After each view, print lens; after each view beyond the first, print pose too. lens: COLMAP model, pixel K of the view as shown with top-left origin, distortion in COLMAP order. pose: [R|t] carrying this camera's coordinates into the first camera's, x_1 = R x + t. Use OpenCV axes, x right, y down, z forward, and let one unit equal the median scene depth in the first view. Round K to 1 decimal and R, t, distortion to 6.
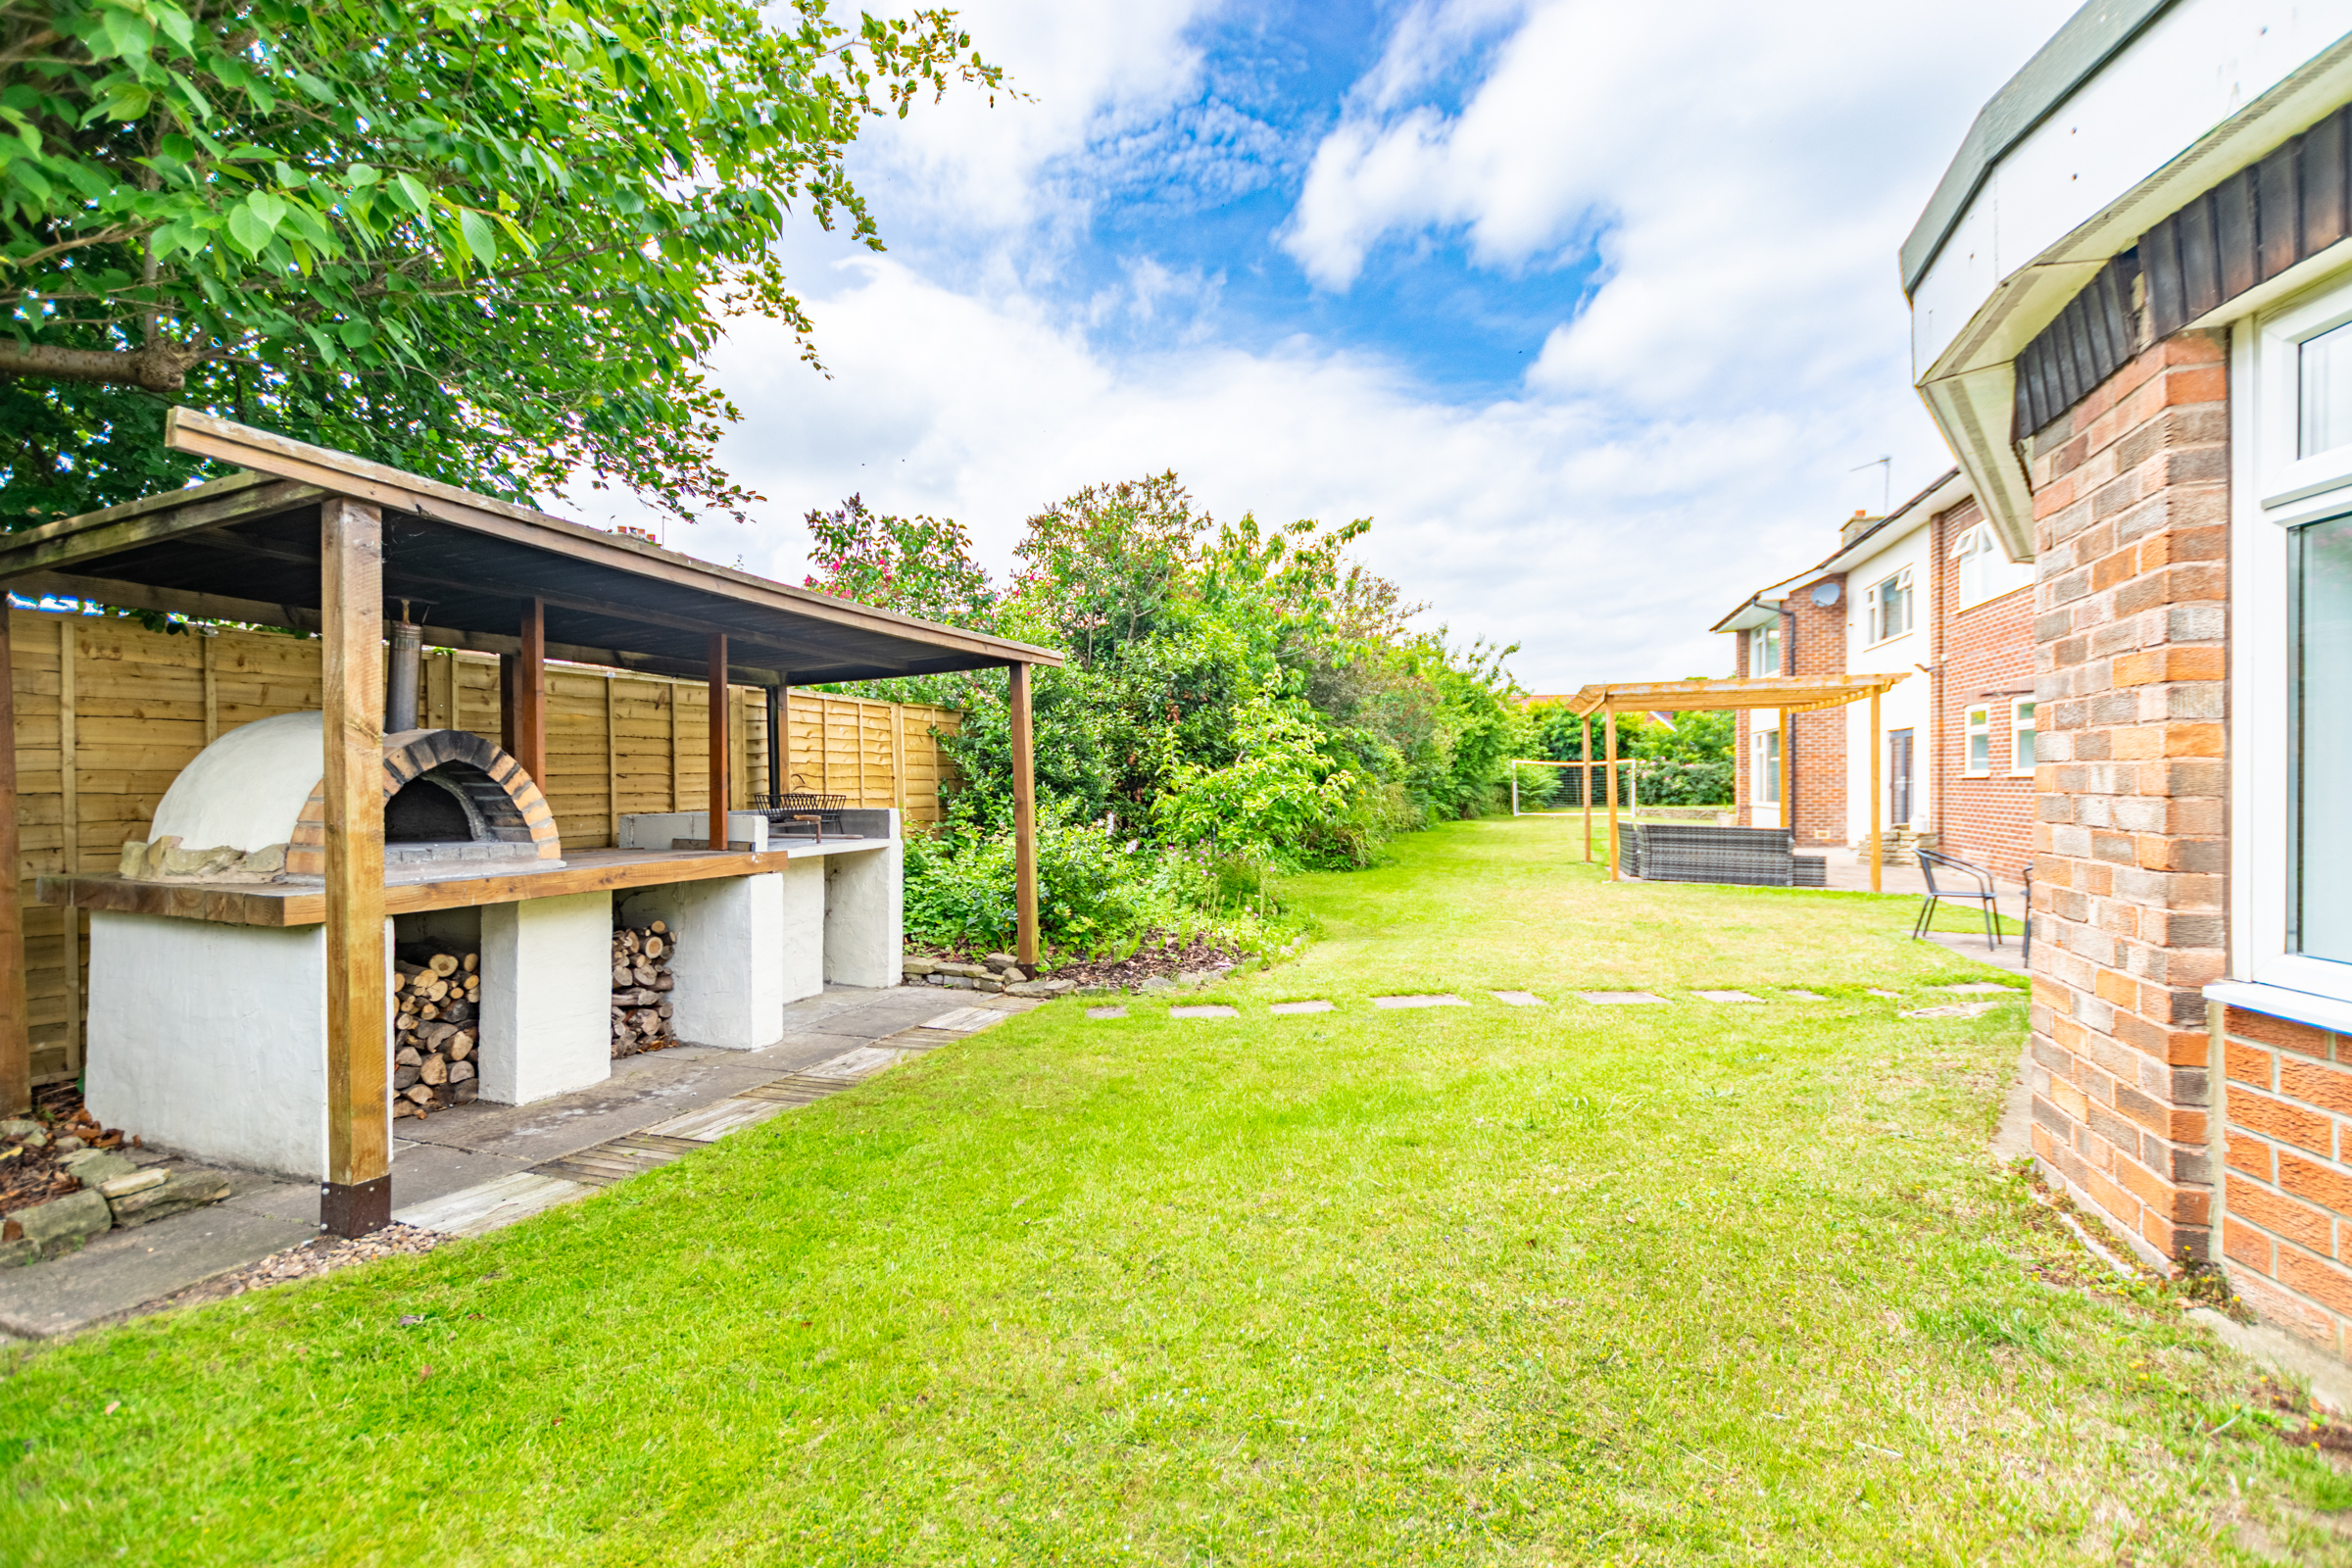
lens RADIAL K [[1001.8, 0, 1176.0], [0, 1001.8, 784.0], [0, 0, 1]] dist [0.010068, -0.000270]
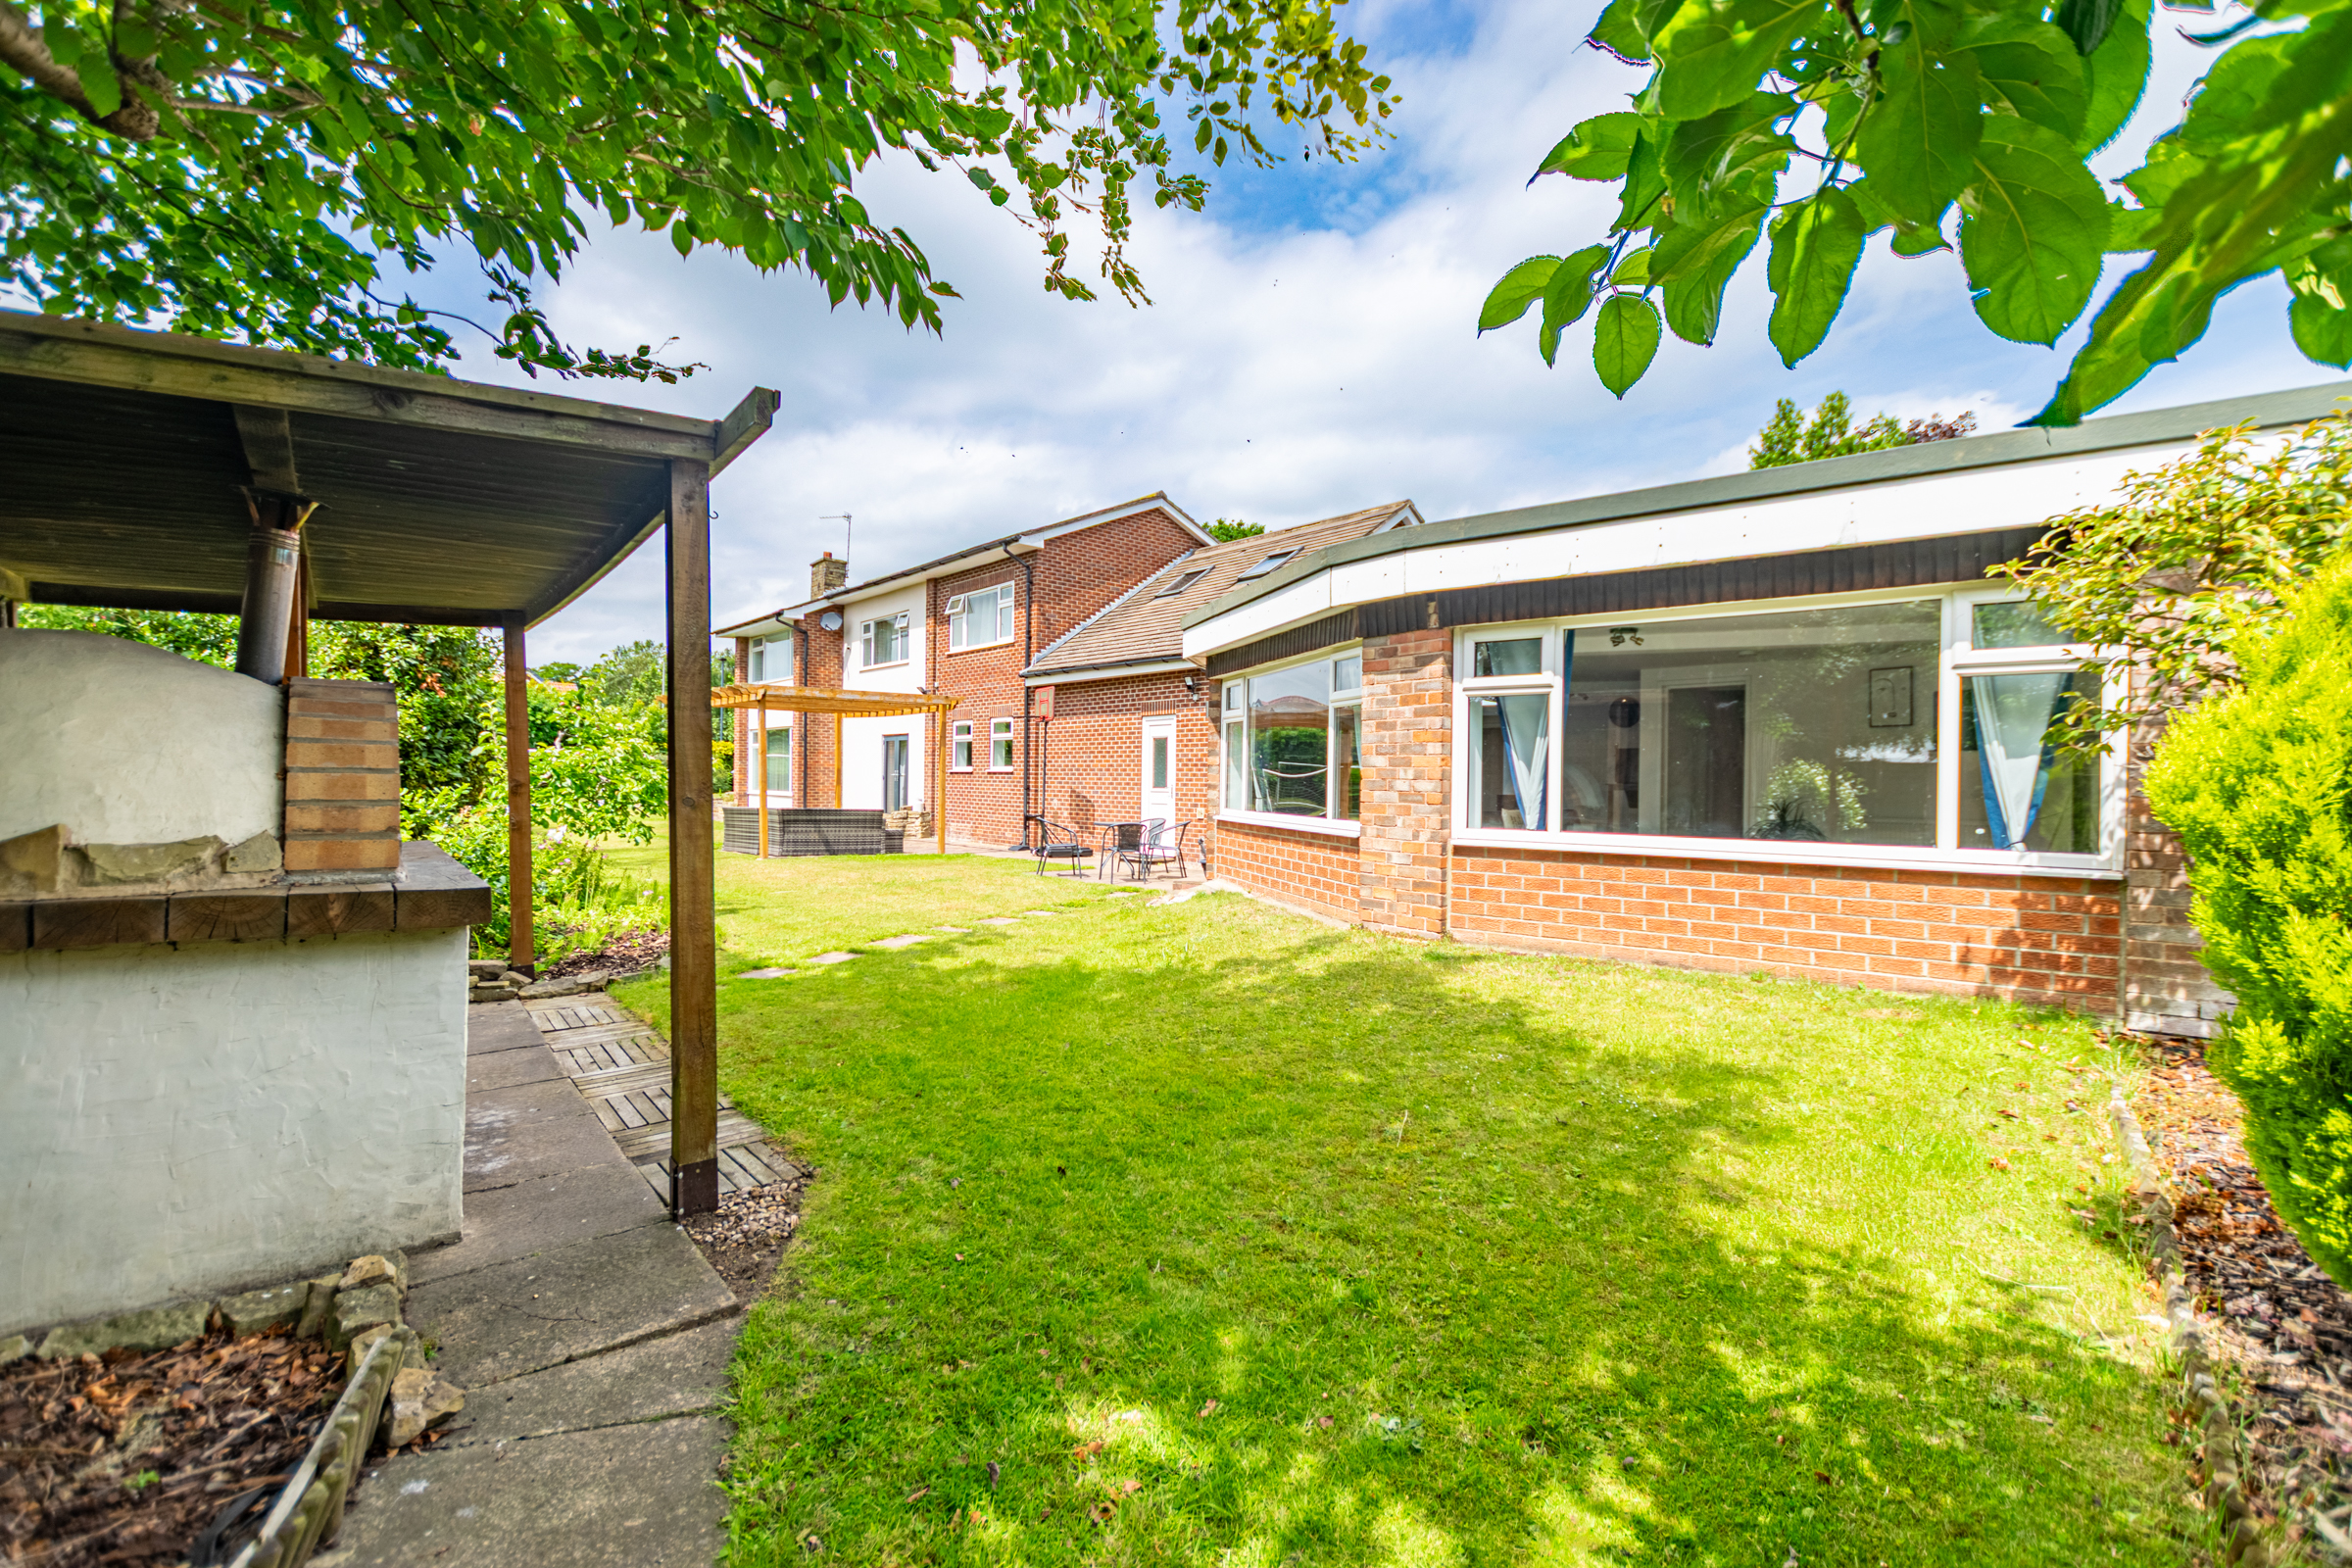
lens RADIAL K [[1001.8, 0, 1176.0], [0, 1001.8, 784.0], [0, 0, 1]] dist [0.010068, -0.000270]
pose [[0.506090, 0.006758, 0.862454, -0.307208], [-0.014622, 0.999893, 0.000746, 0.005231], [-0.862356, -0.012988, 0.506135, 0.025553]]
